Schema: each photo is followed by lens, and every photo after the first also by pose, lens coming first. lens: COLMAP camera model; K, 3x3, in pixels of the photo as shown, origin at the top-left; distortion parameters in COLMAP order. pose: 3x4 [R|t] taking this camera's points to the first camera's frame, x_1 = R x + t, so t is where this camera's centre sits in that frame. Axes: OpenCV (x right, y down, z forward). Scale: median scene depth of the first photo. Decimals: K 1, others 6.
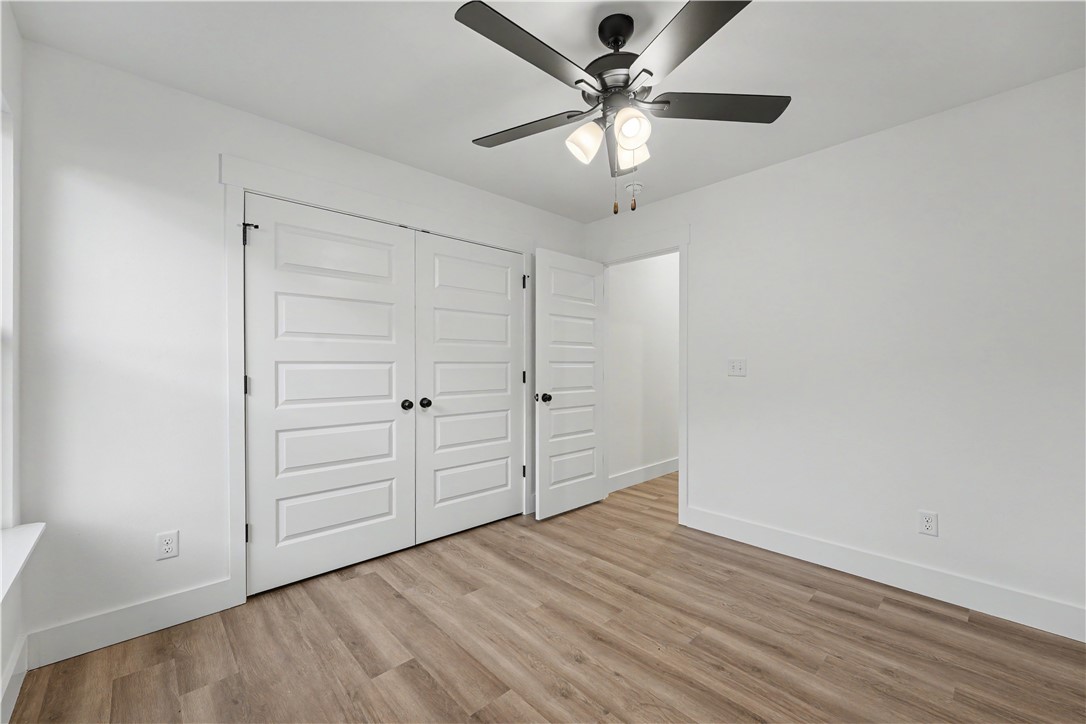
lens RADIAL K [[441.3, 0, 540.0], [0, 441.3, 364.0], [0, 0, 1]] dist [0.008027, -0.000237]
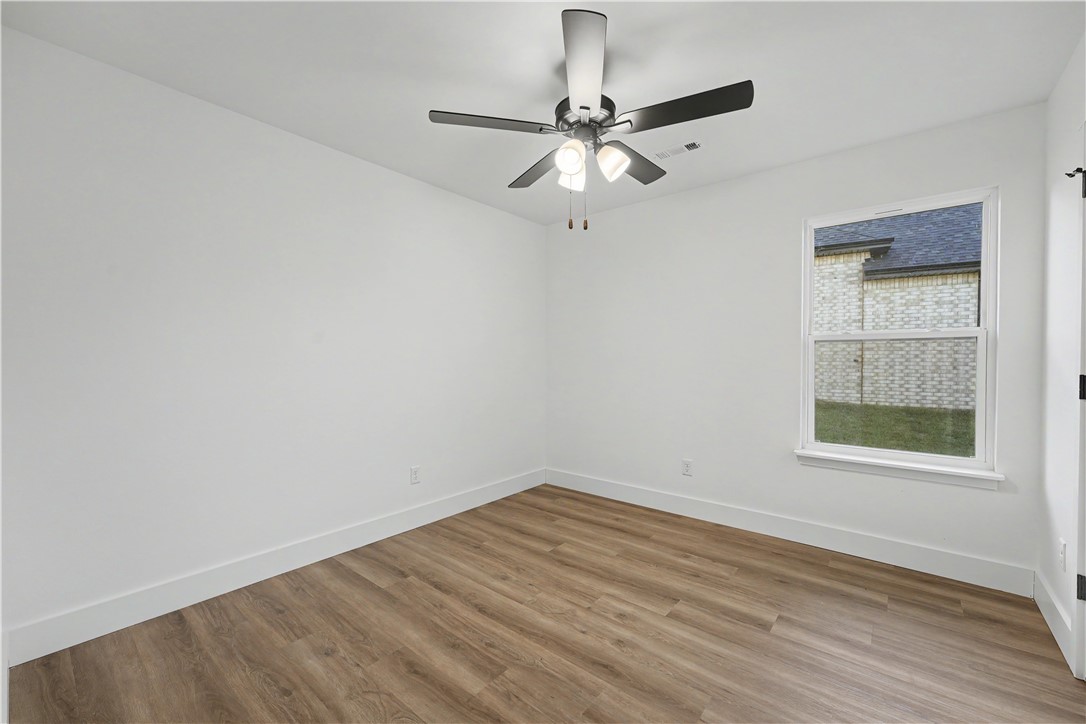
lens RADIAL K [[441.3, 0, 540.0], [0, 441.3, 364.0], [0, 0, 1]] dist [0.008027, -0.000237]
pose [[-0.992373, -0.000791, -0.123269, 0.406049], [-0.002256, 0.999929, 0.011743, 0.000558], [0.123251, 0.011931, -0.992304, 2.007109]]
